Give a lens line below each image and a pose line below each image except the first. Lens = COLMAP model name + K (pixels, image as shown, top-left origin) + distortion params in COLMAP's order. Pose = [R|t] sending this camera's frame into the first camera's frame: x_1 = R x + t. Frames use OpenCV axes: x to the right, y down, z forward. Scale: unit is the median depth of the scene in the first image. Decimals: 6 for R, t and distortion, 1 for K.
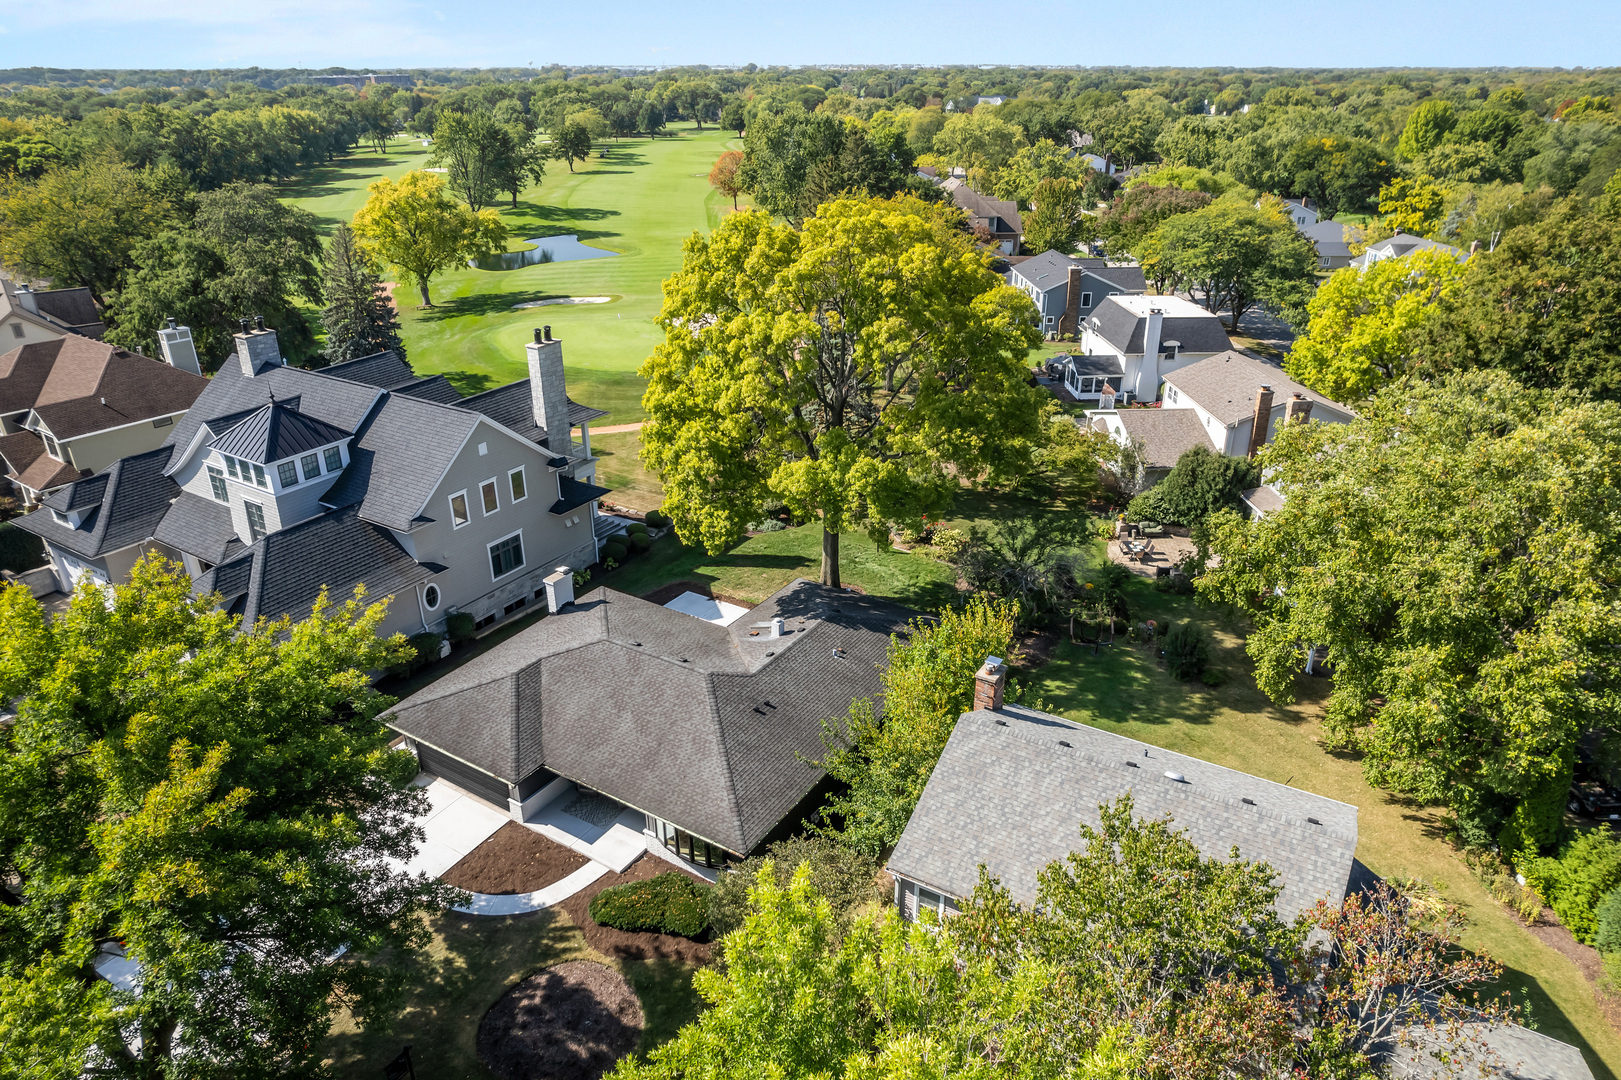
lens RADIAL K [[1047.1, 0, 819.4], [0, 1047.1, 544.6], [0, 0, 1]] dist [-0.097049, 0.102034]
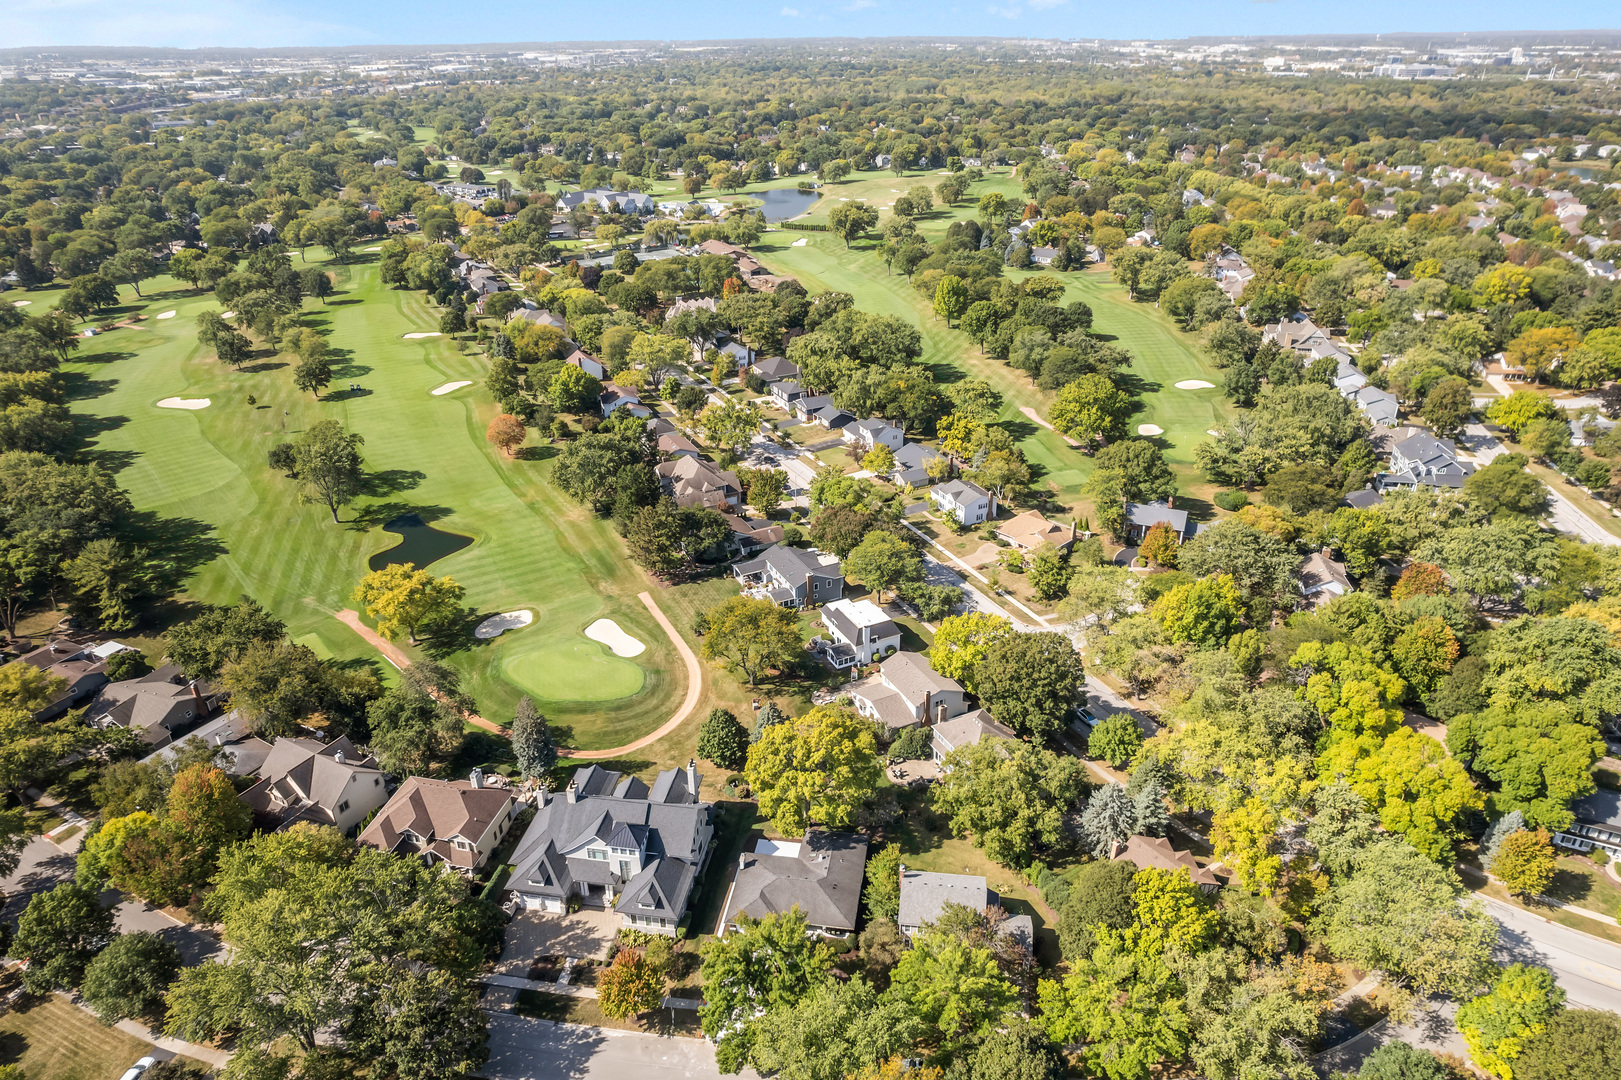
lens RADIAL K [[1043.8, 0, 826.6], [0, 1043.8, 532.4], [0, 0, 1]] dist [-0.071338, 0.066735]
pose [[0.918006, -0.175575, 0.355581, -0.891040], [0.170082, 0.984312, 0.046921, -0.954850], [-0.358241, 0.017404, 0.933467, -1.835761]]
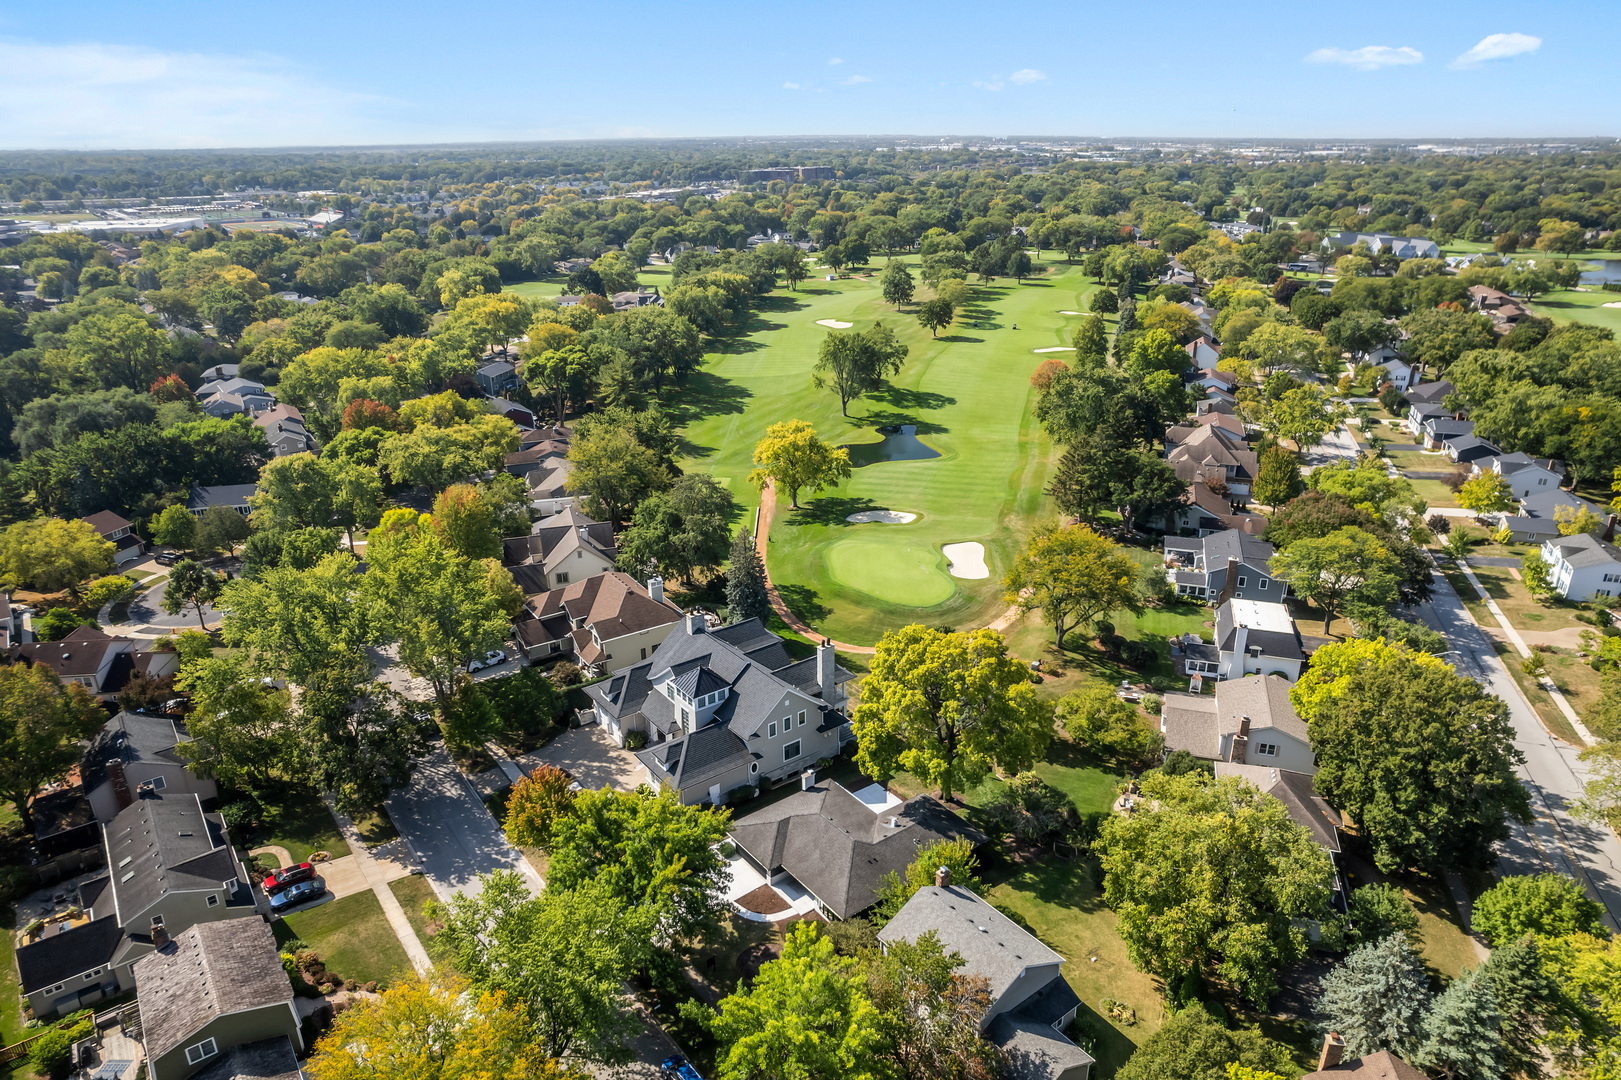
lens RADIAL K [[1043.8, 0, 826.6], [0, 1043.8, 532.4], [0, 0, 1]] dist [-0.071338, 0.066735]
pose [[0.936587, 0.127966, -0.326236, 0.409924], [-0.149210, 0.987962, -0.040837, -0.368278], [0.317083, 0.086925, 0.944406, -1.039230]]
